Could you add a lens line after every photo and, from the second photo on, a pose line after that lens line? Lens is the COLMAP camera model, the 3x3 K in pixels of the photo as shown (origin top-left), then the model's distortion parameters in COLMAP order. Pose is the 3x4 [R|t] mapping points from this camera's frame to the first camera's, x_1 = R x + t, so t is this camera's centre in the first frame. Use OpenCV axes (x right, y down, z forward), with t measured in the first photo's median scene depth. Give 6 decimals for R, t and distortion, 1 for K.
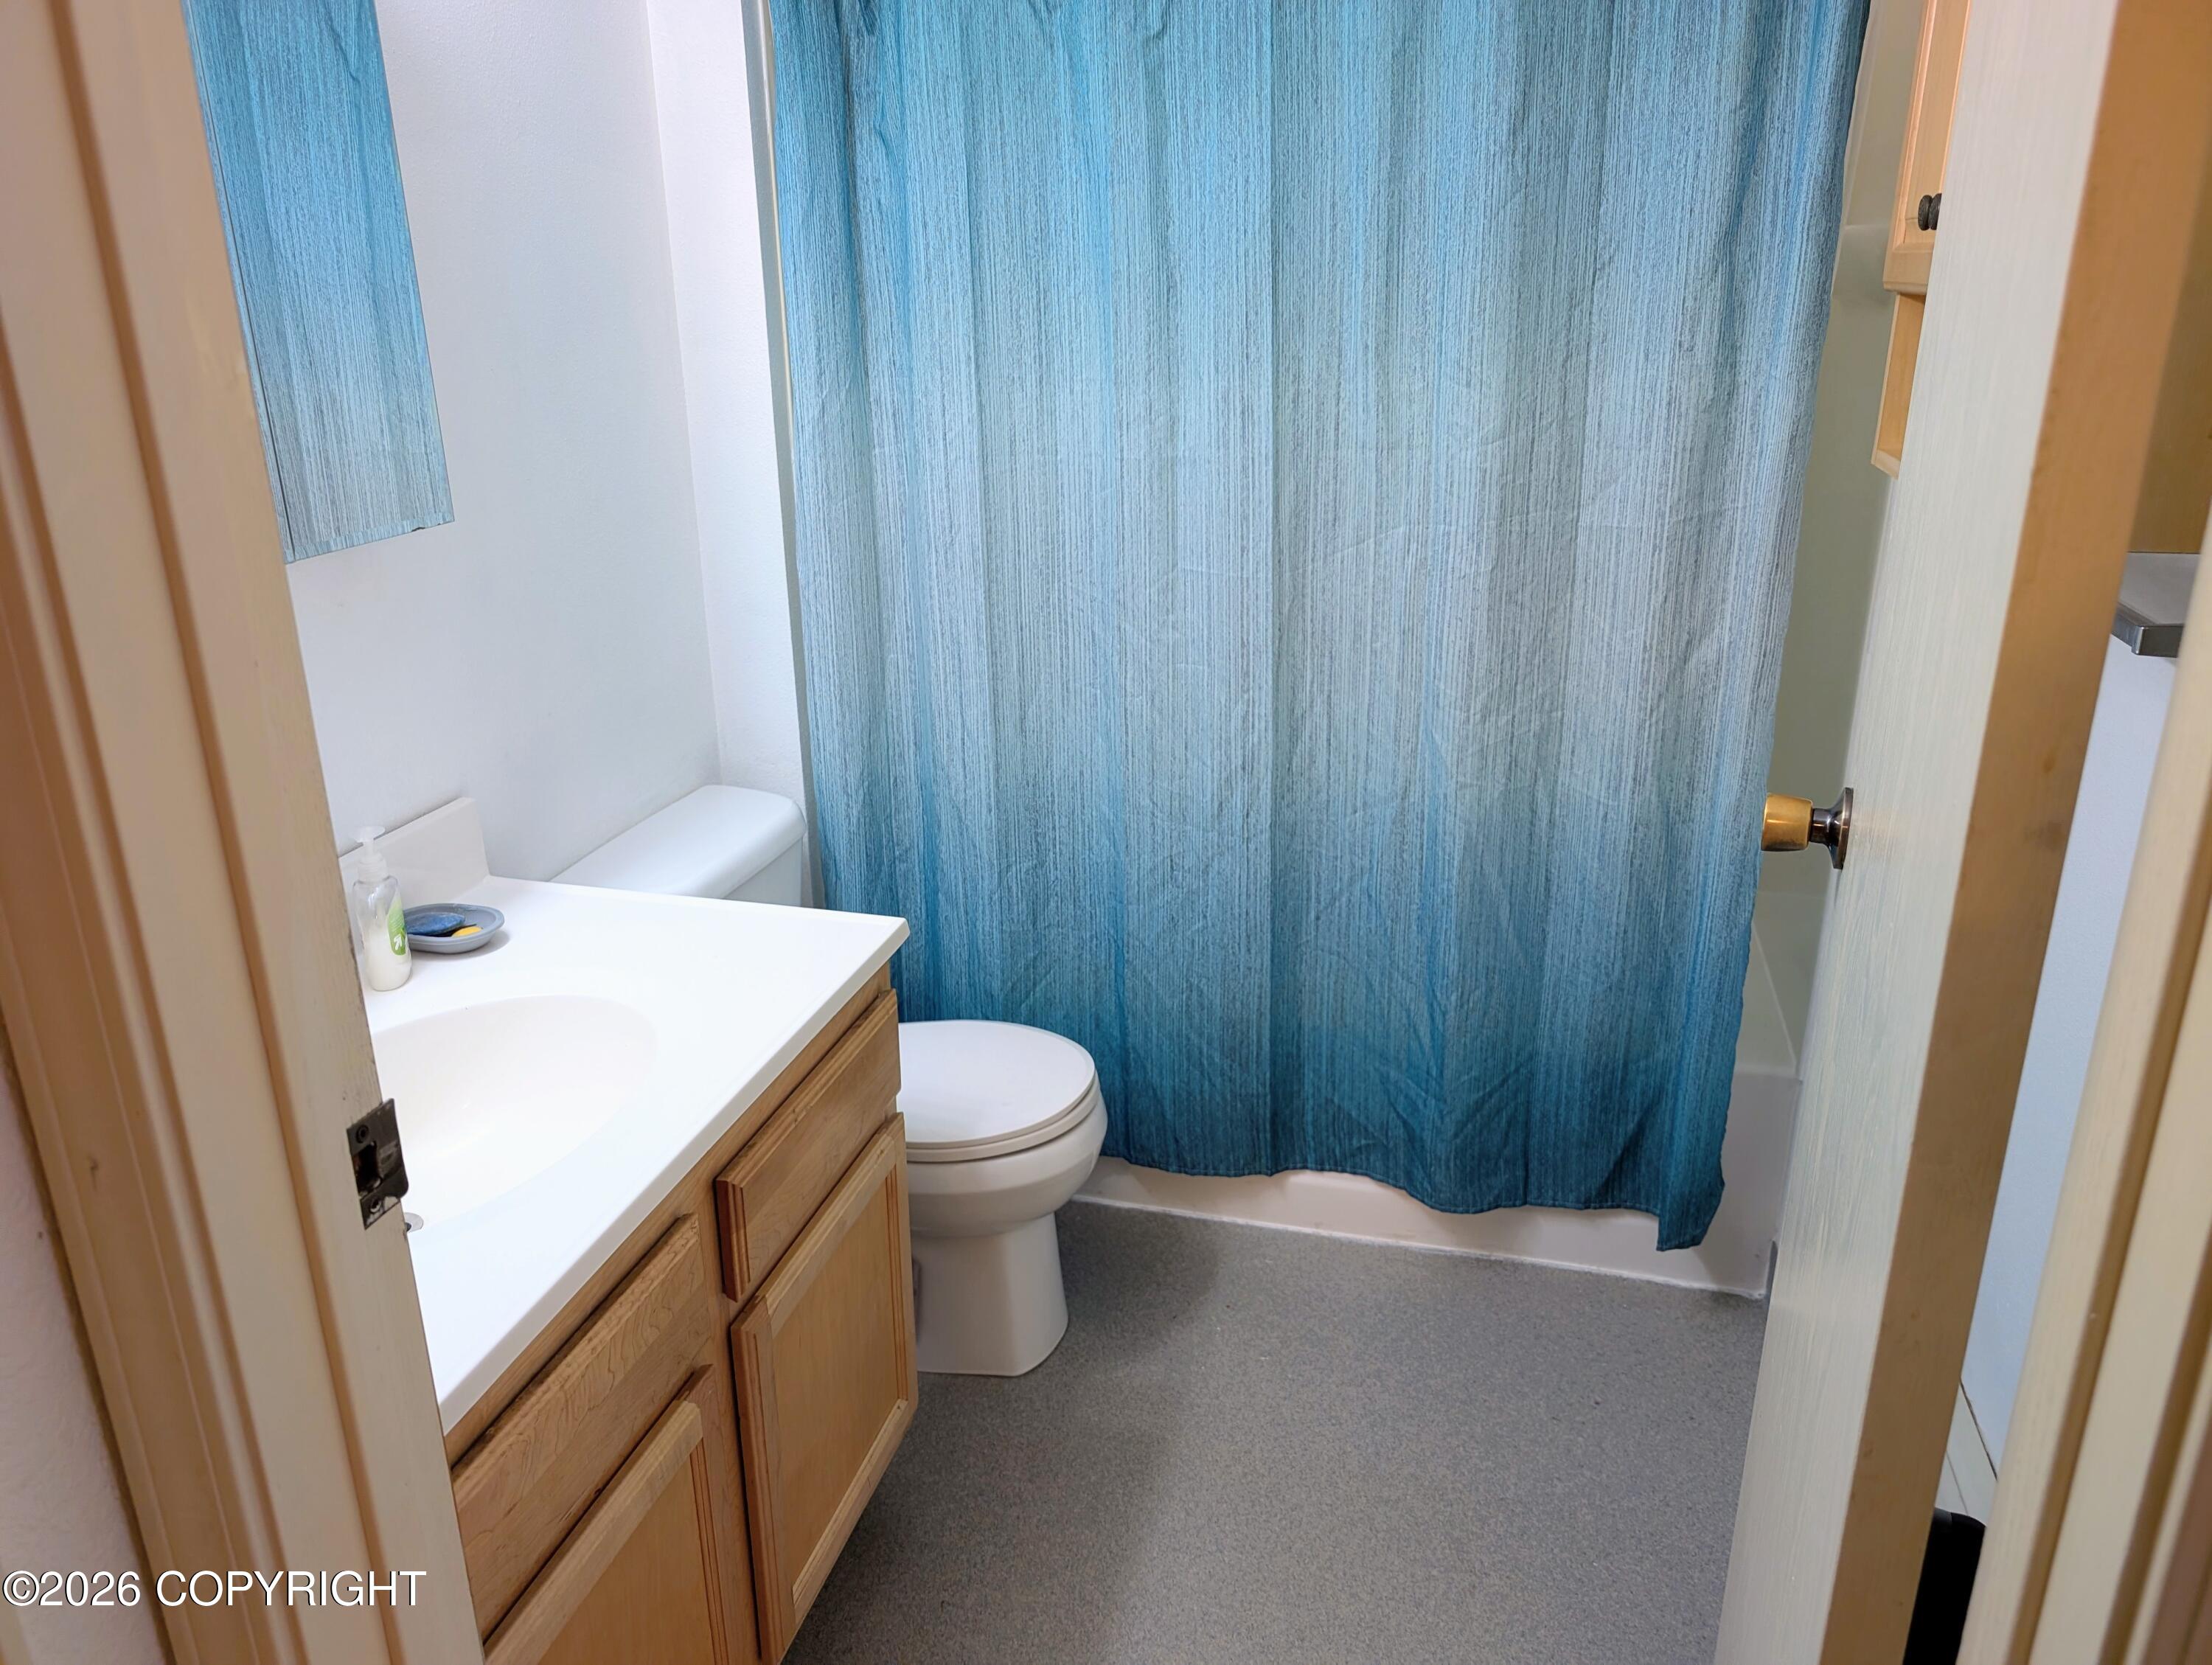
lens RADIAL K [[1581.9, 0, 1102.4], [0, 1581.9, 827.3], [0, 0, 1]] dist [0.019075, -0.001414]
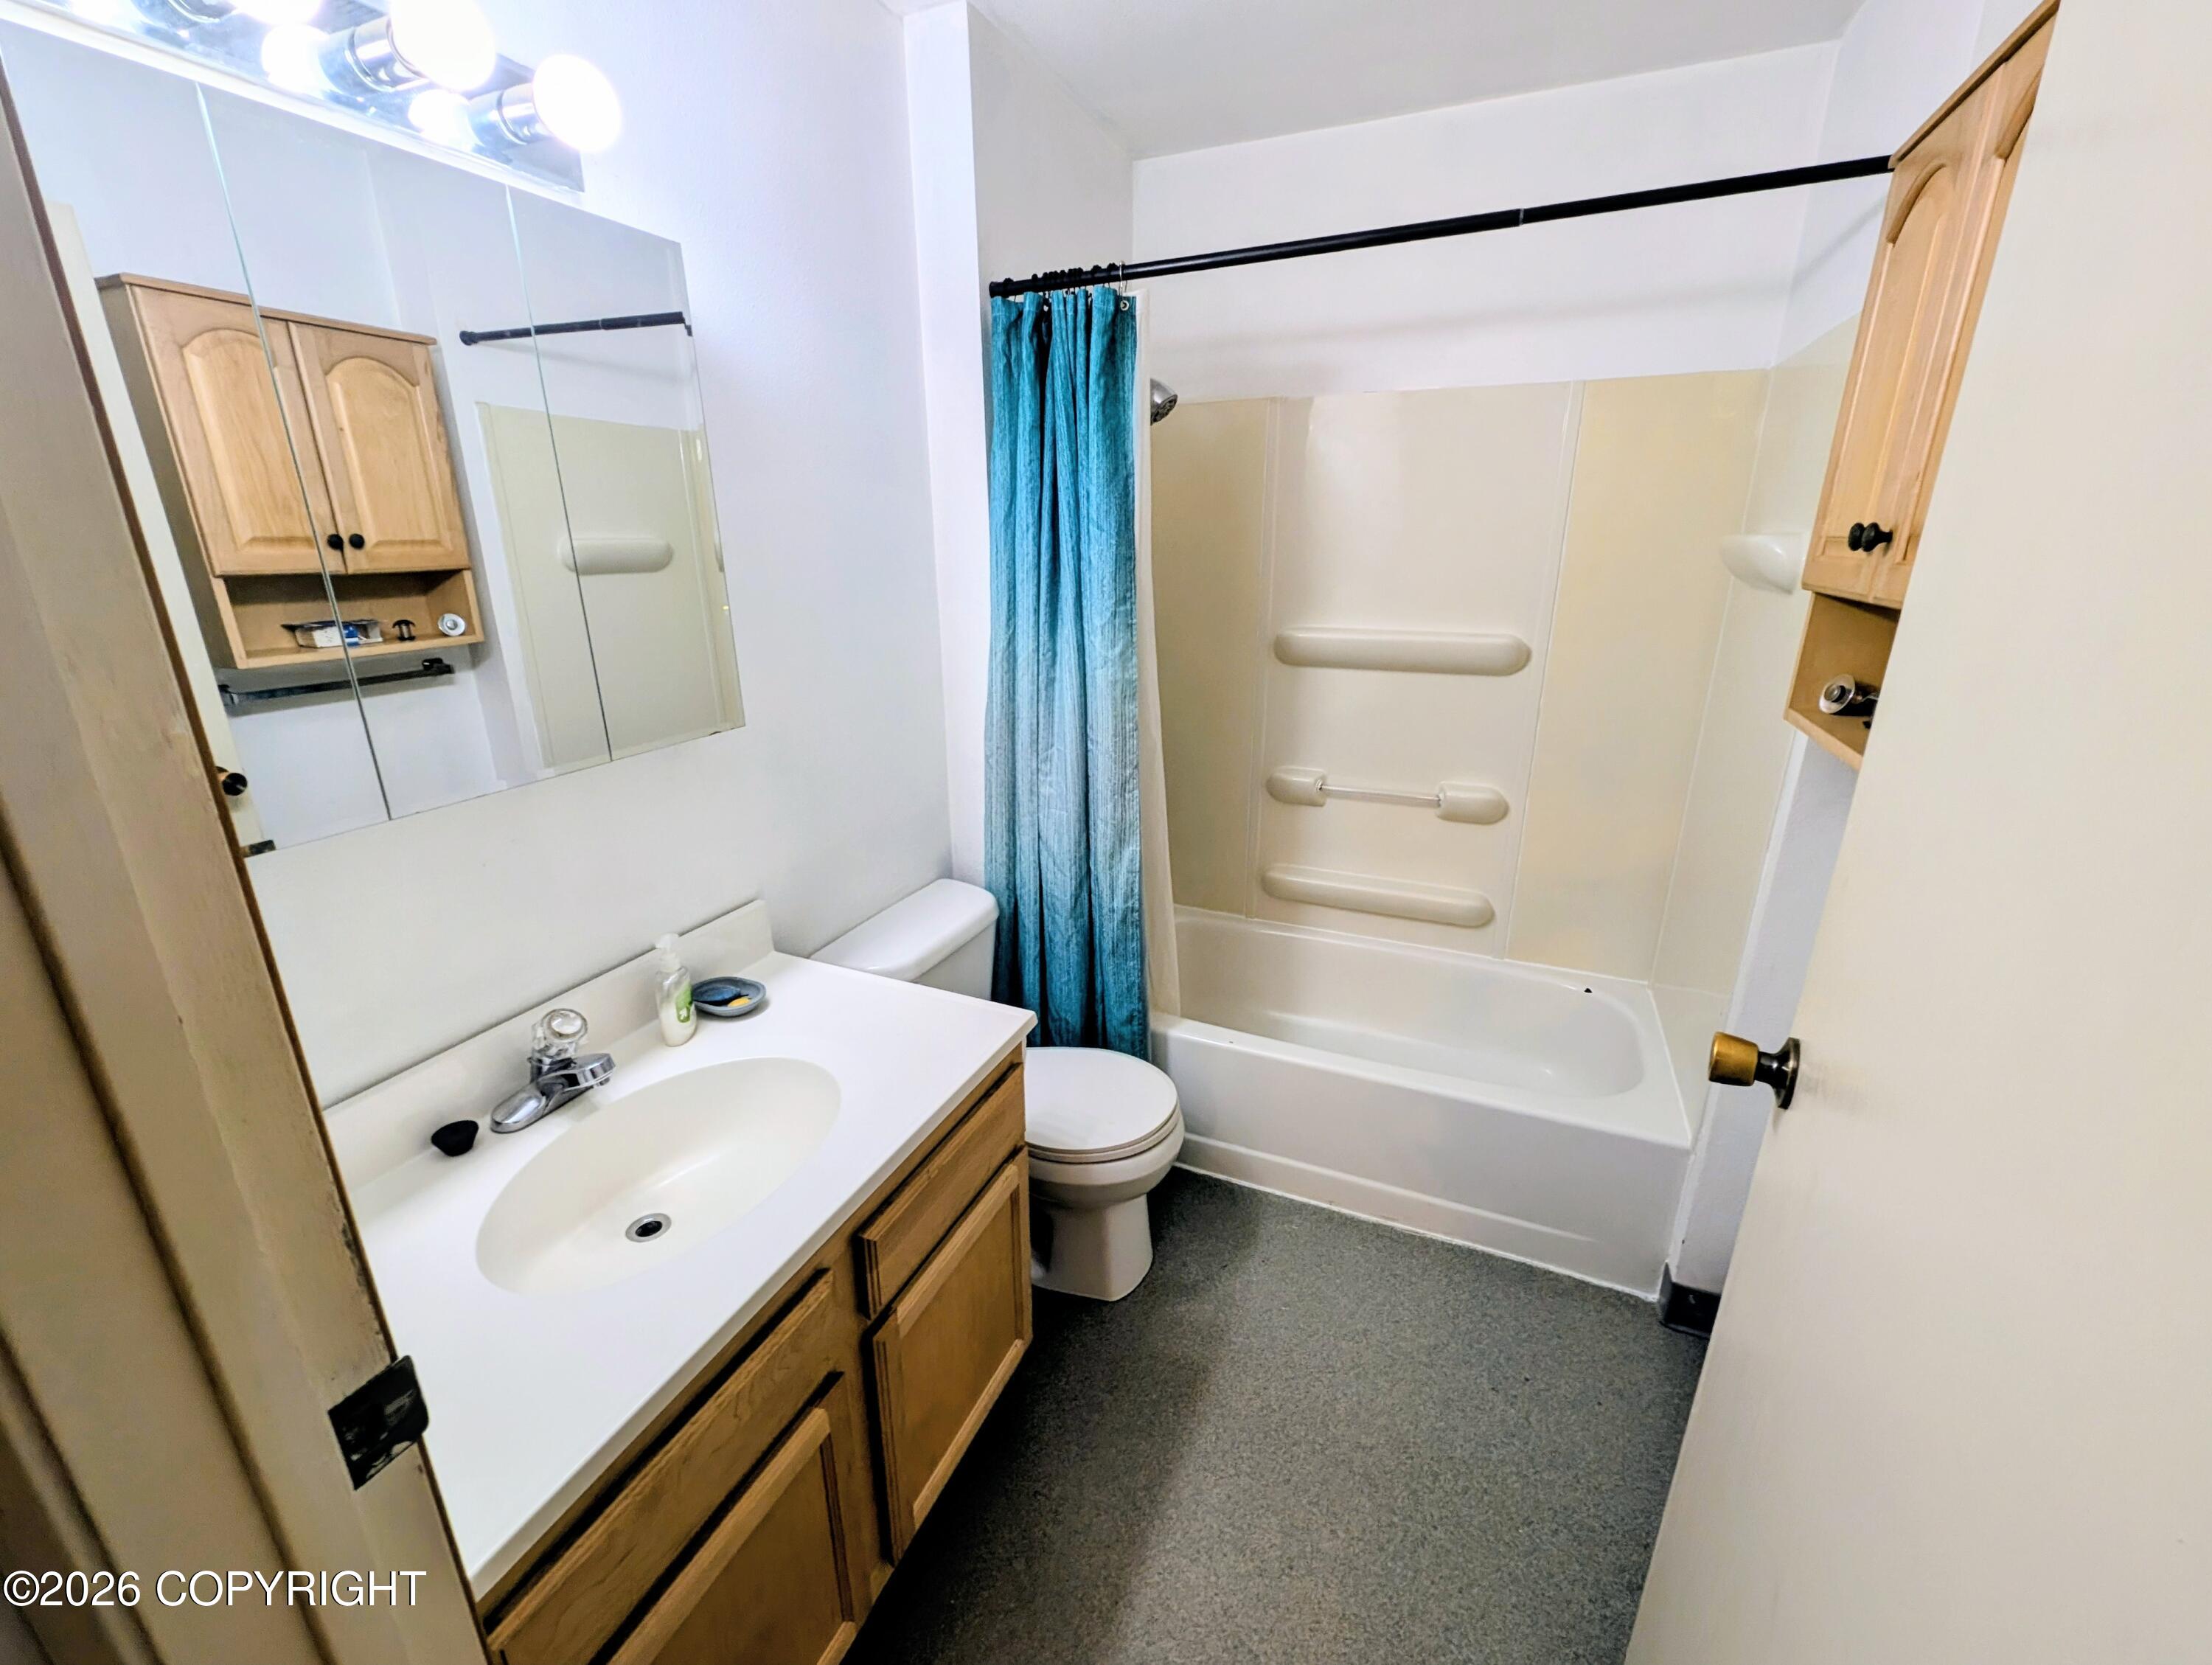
lens RADIAL K [[912.7, 0, 1109.9], [0, 912.7, 830.1], [0, 0, 1]] dist [0.000617, -0.001005]
pose [[0.989191, 0.057201, -0.135018, 0.043997], [-0.060471, 0.997965, -0.020235, -0.094867], [0.133585, 0.028181, 0.990637, 0.200667]]
